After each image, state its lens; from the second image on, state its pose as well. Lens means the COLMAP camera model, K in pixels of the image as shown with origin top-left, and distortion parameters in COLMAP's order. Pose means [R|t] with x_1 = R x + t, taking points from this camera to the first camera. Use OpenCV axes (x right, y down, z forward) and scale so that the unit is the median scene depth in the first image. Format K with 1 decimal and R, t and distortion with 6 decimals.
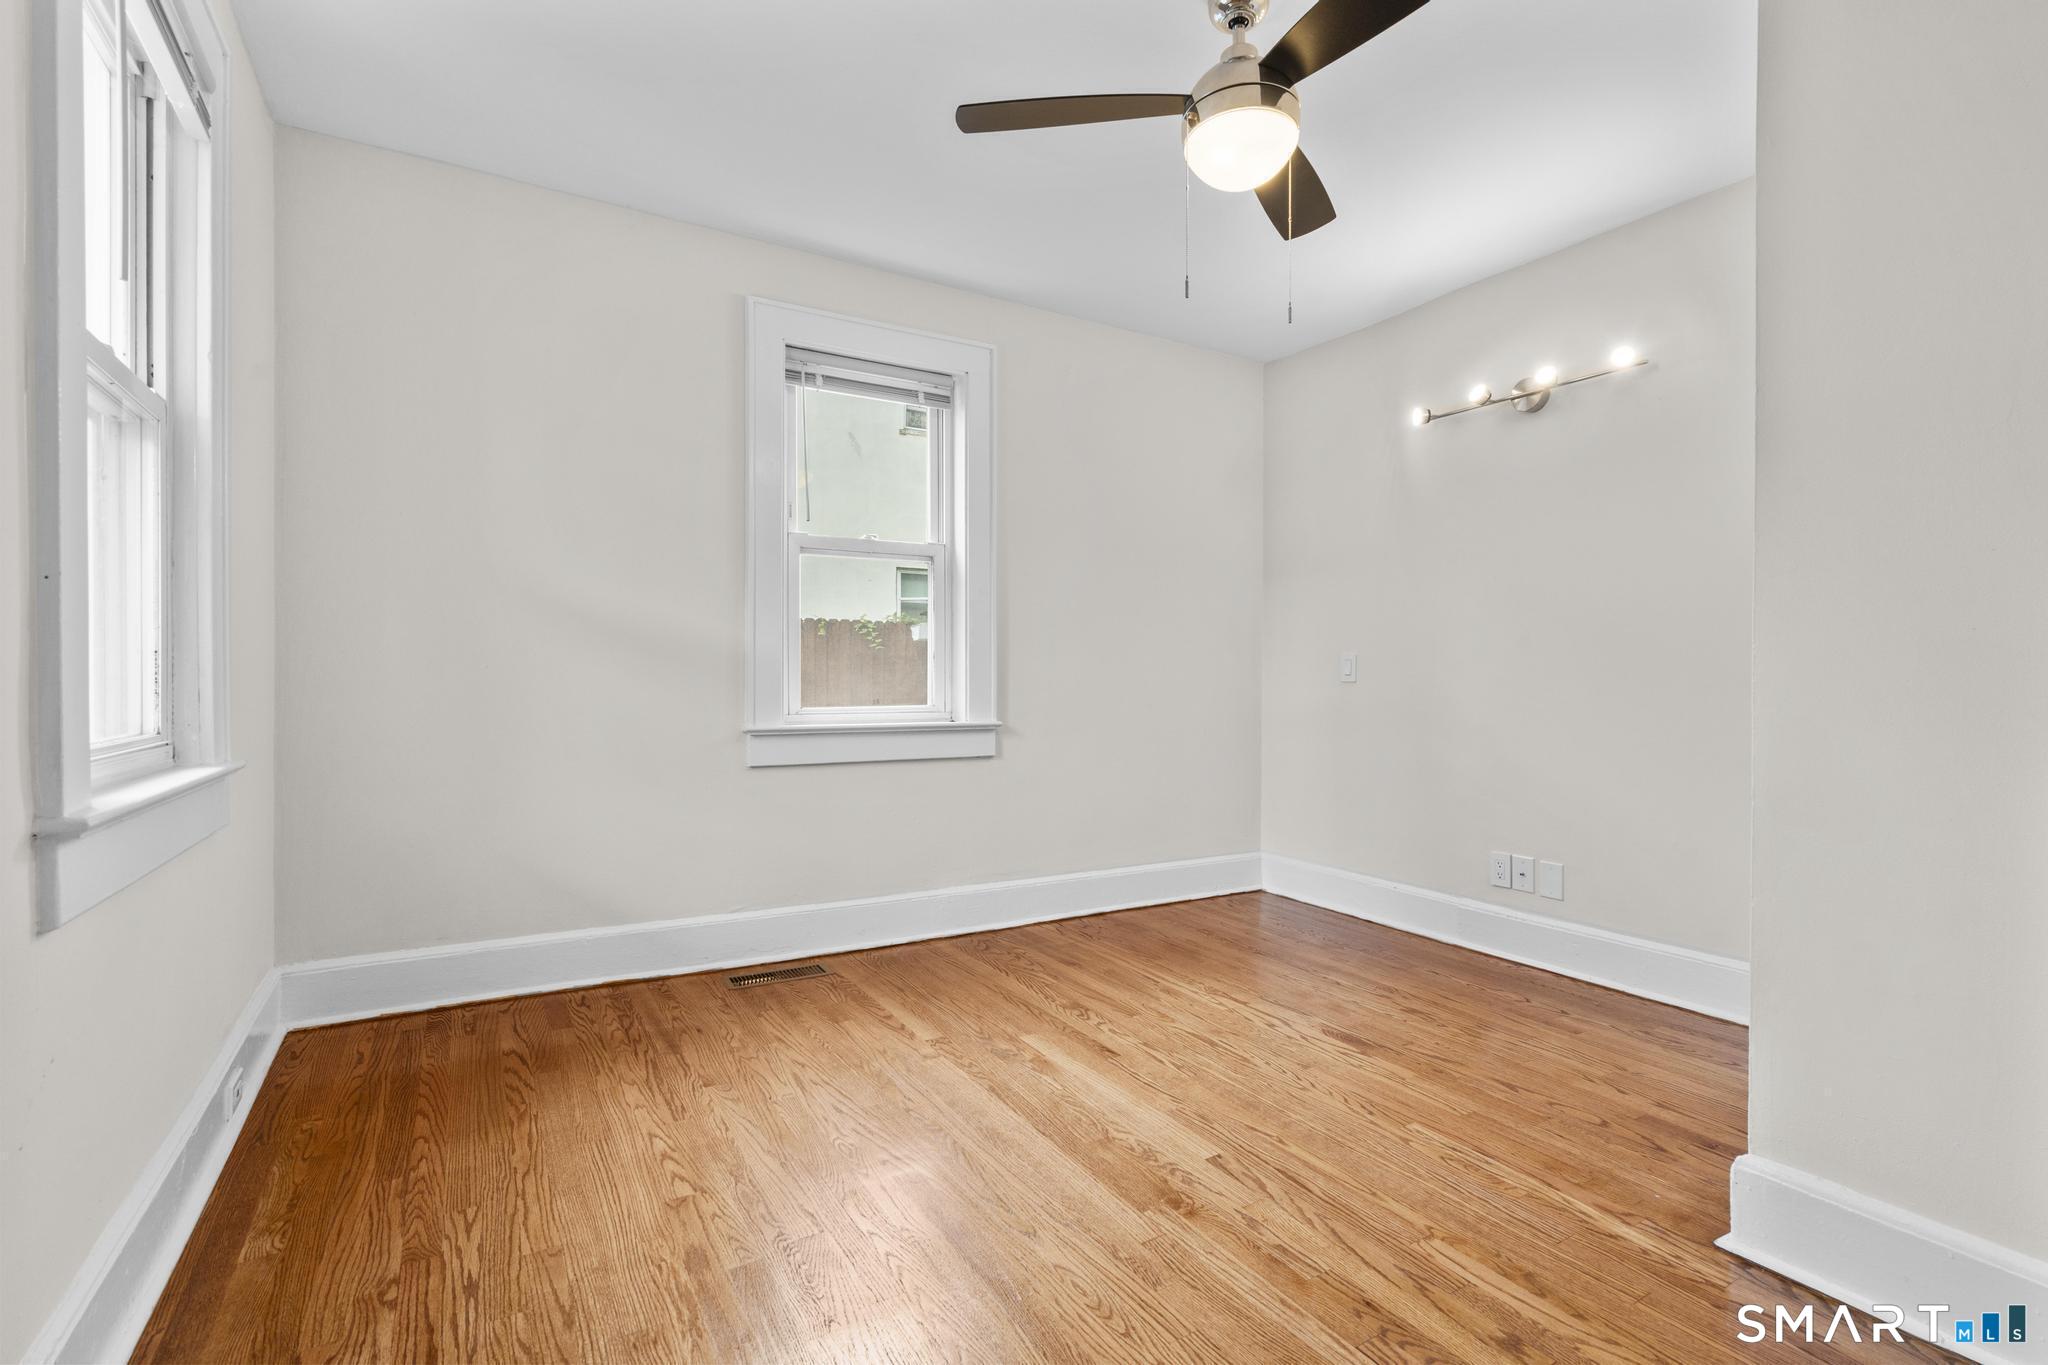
lens RADIAL K [[922.6, 0, 1028.8], [0, 922.6, 676.4], [0, 0, 1]] dist [-0.003628, 0.001977]
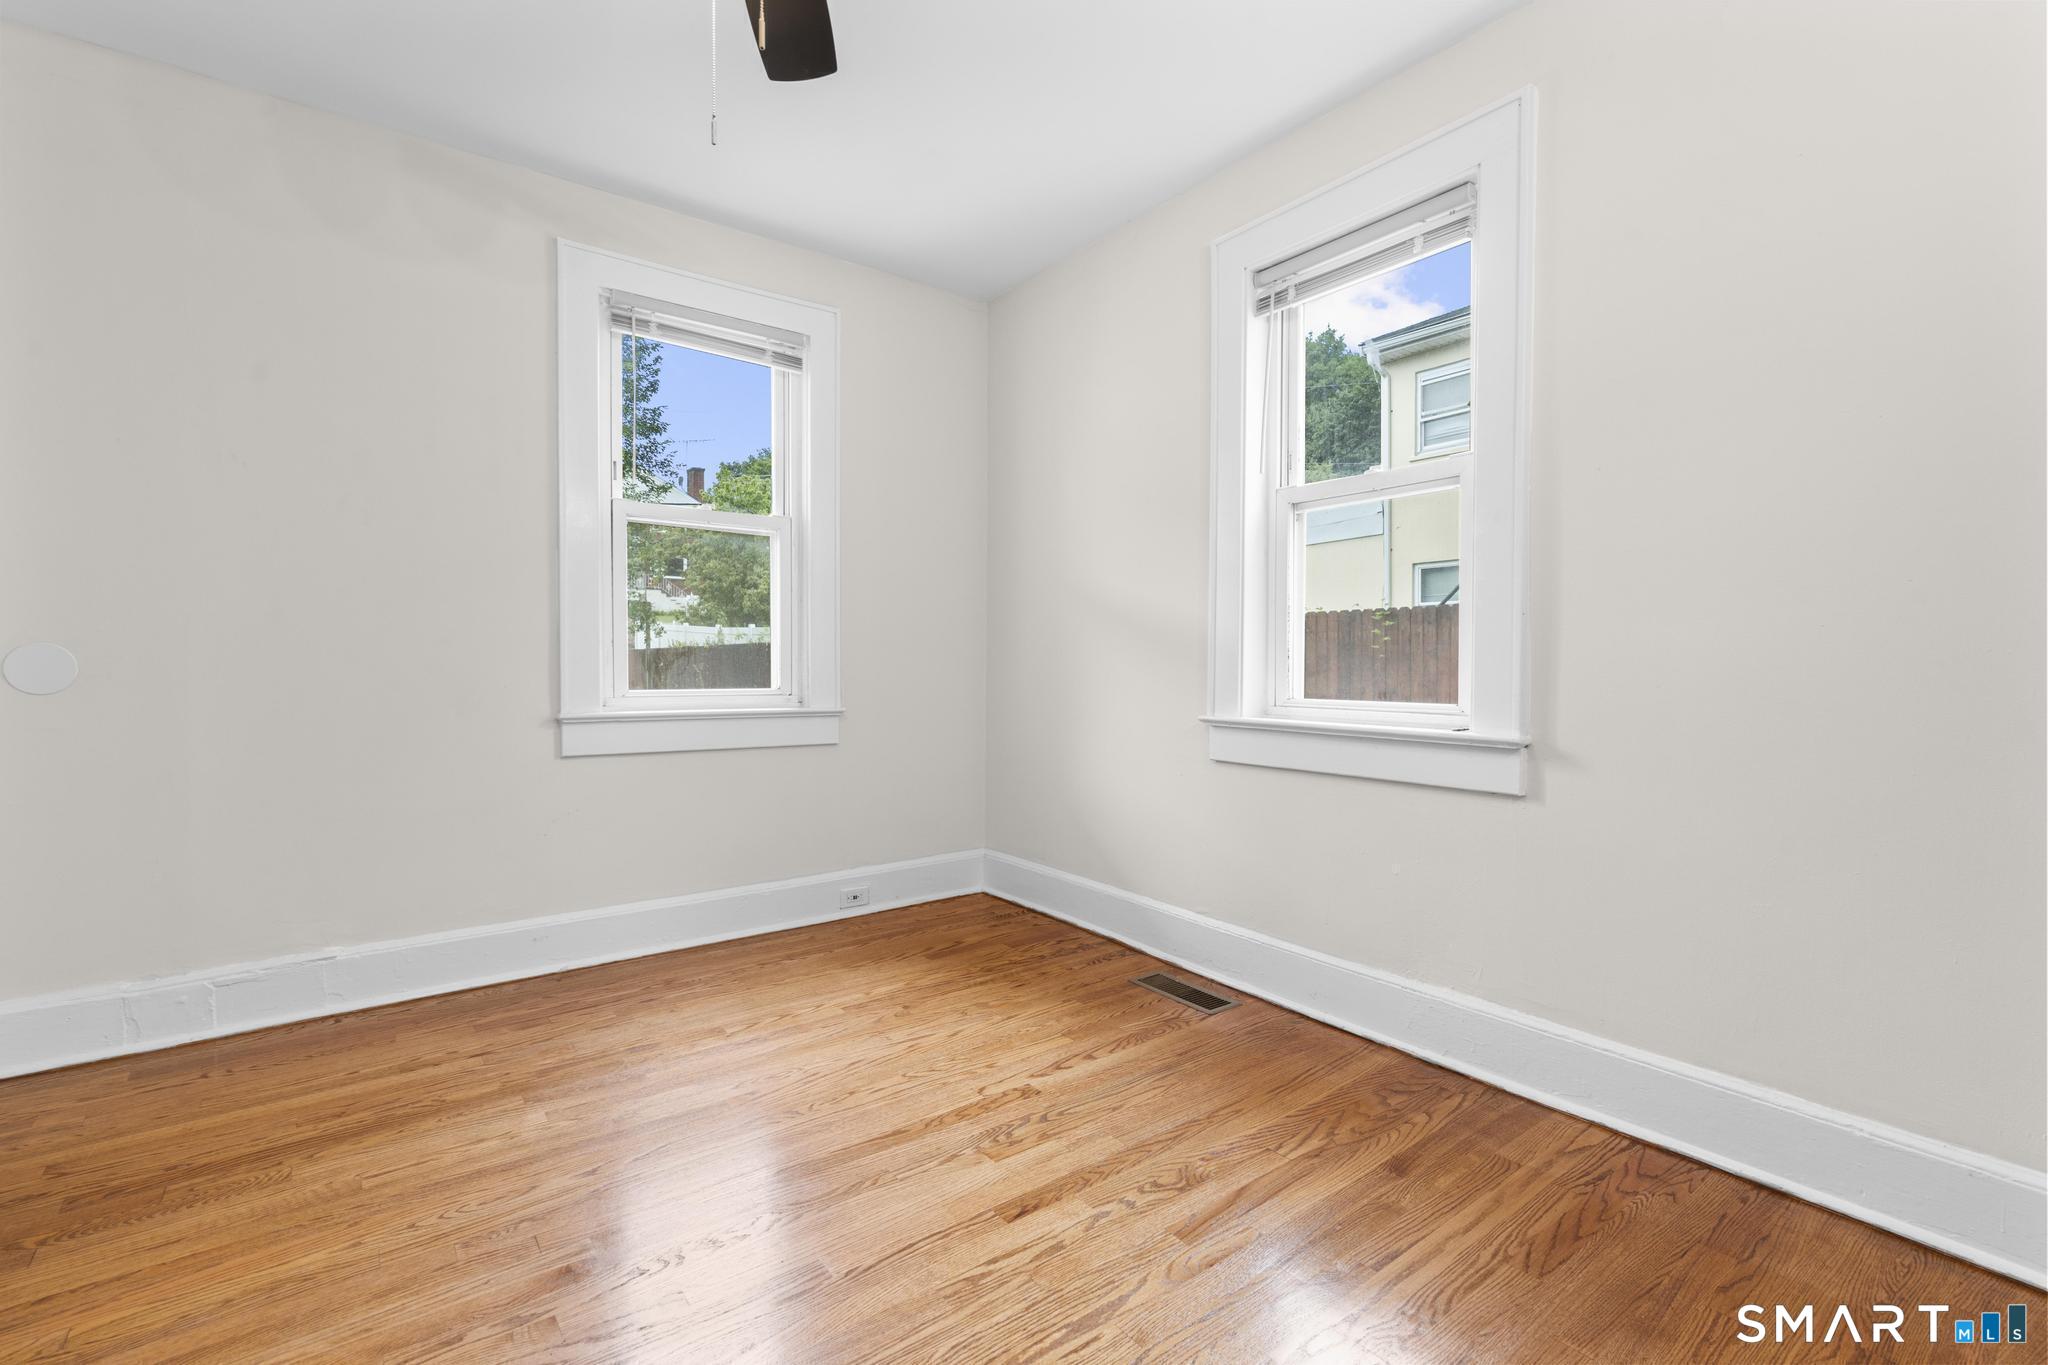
lens RADIAL K [[922.6, 0, 1038.4], [0, 922.6, 682.6], [0, 0, 1]] dist [-0.003628, 0.001977]
pose [[0.109817, 0.016085, -0.993822, 0.689134], [-0.004357, 0.999867, 0.015702, 0.009137], [0.993942, 0.002605, 0.109872, 0.861507]]
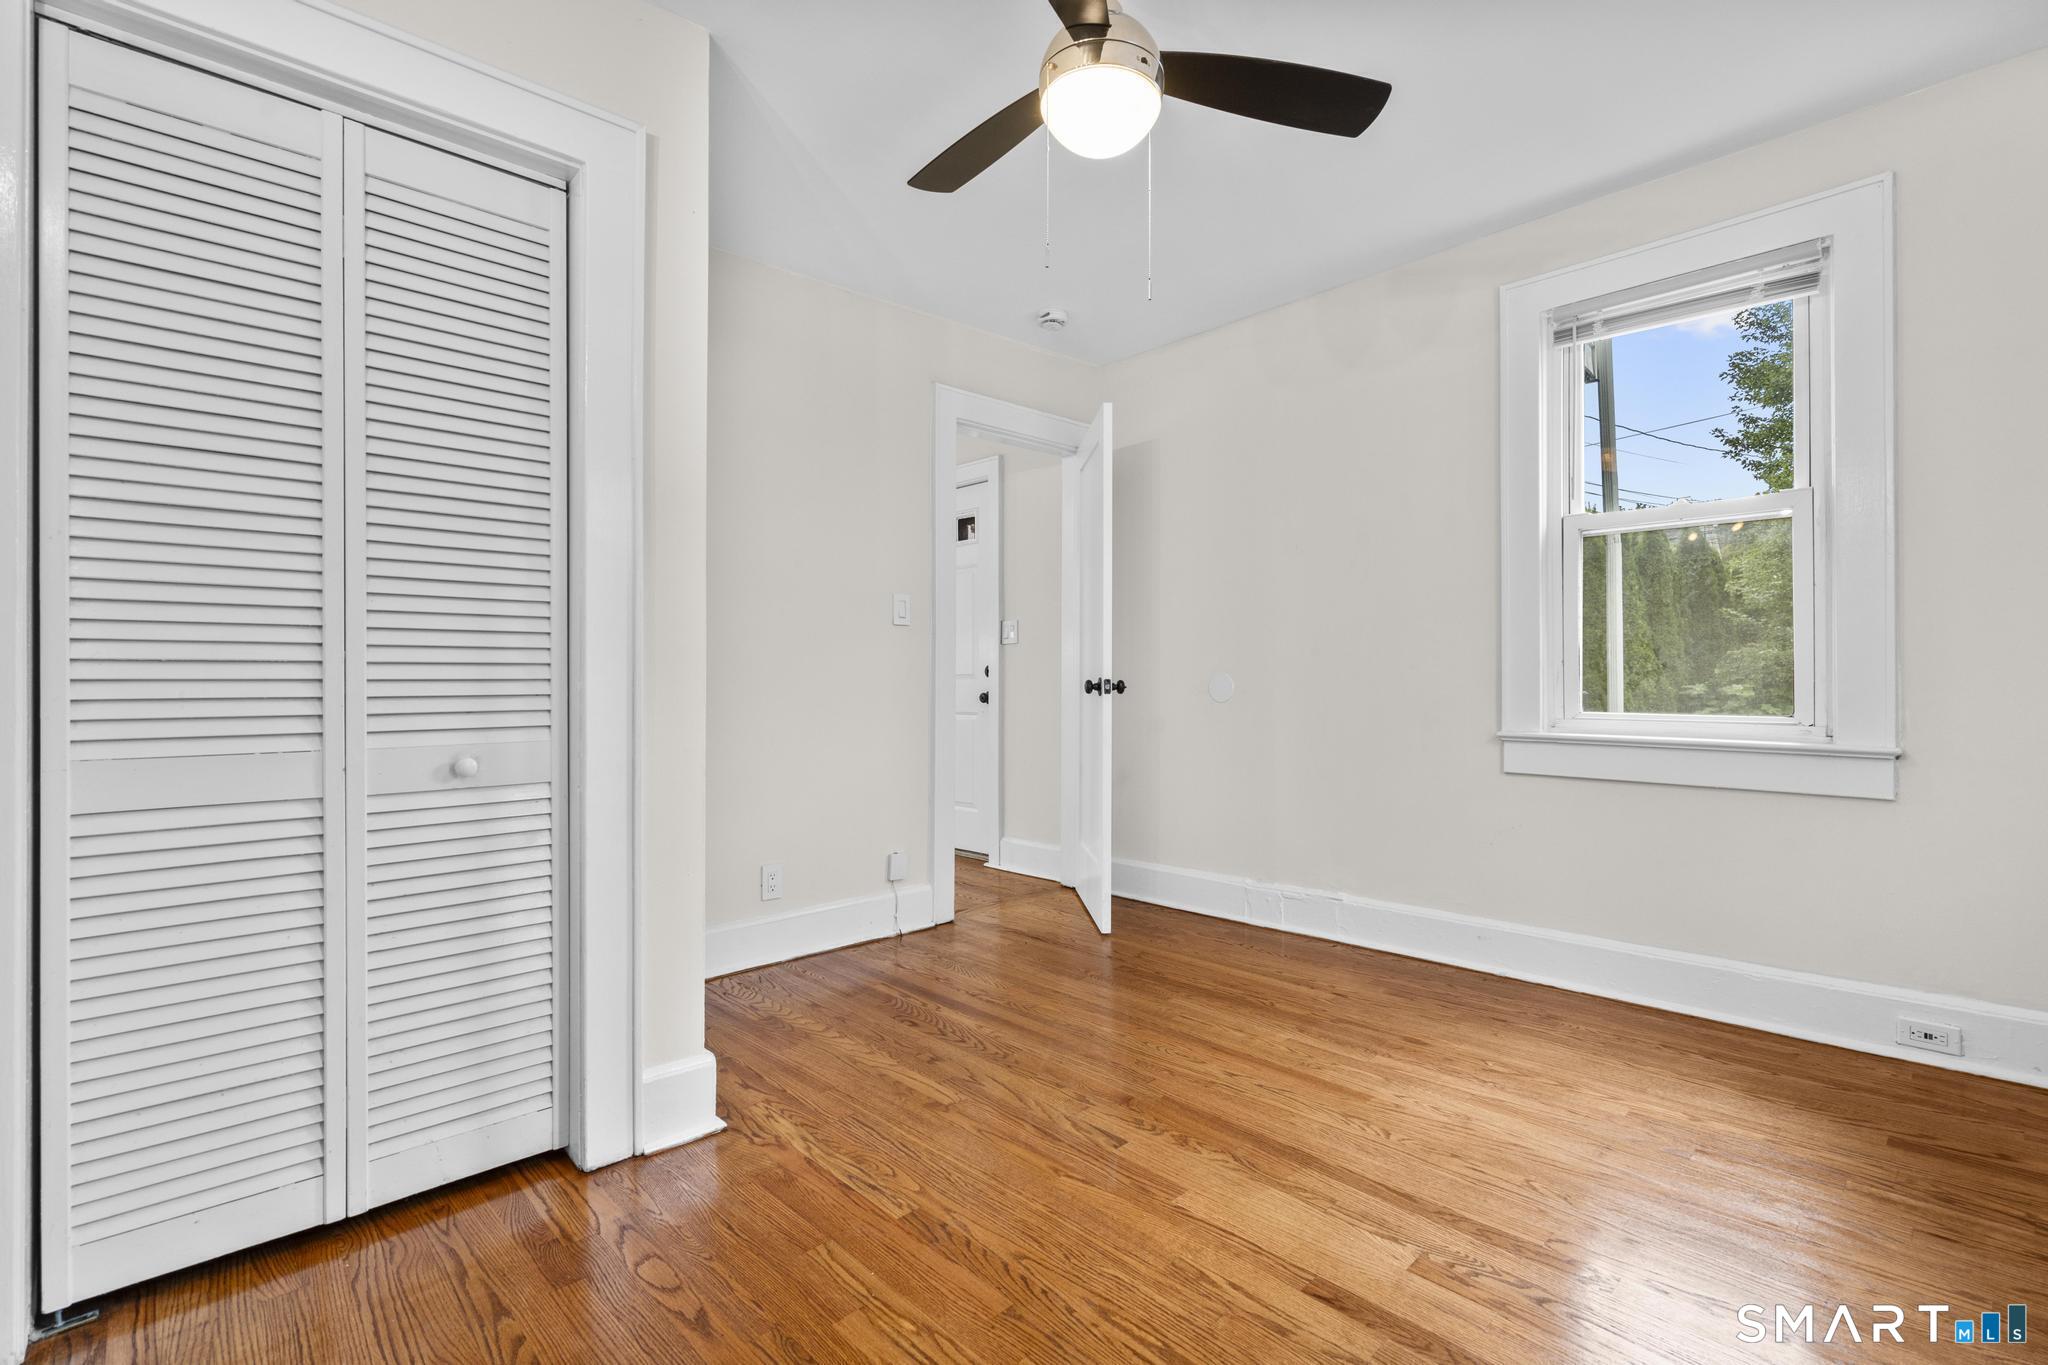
lens RADIAL K [[922.6, 0, 1026.5], [0, 922.6, 679.9], [0, 0, 1]] dist [-0.003628, 0.001977]
pose [[-0.978800, -0.001984, -0.204809, 0.369305], [-0.001419, 0.999995, -0.002906, 0.004756], [0.204813, -0.002554, -0.978798, 1.423916]]
